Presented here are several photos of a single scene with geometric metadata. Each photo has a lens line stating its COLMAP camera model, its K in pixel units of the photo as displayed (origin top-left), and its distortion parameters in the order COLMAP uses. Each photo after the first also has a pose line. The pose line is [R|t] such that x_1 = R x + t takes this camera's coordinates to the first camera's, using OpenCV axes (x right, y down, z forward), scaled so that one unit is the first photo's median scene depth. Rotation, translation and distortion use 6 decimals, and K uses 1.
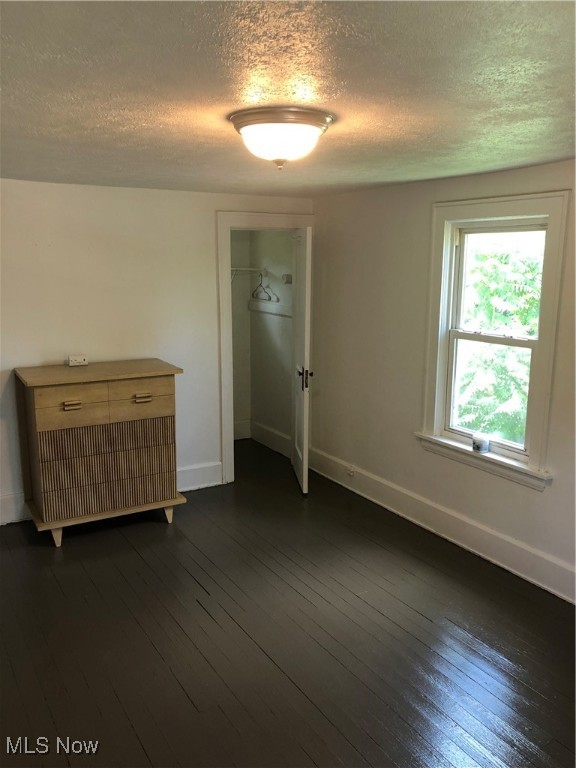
lens RADIAL K [[631.1, 0, 288.0], [0, 631.1, 384.0], [0, 0, 1]] dist [-0.000887, -0.128583]
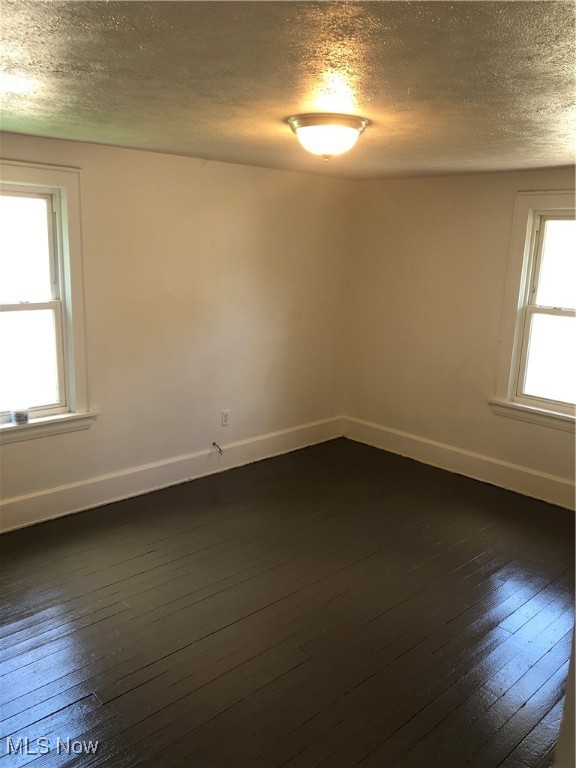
lens RADIAL K [[631.1, 0, 288.0], [0, 631.1, 384.0], [0, 0, 1]] dist [-0.000887, -0.128583]
pose [[-0.224485, -0.221159, 0.949050, -0.745936], [0.157366, 0.952896, 0.259278, -0.147303], [-0.961687, 0.207552, -0.179108, 0.810431]]
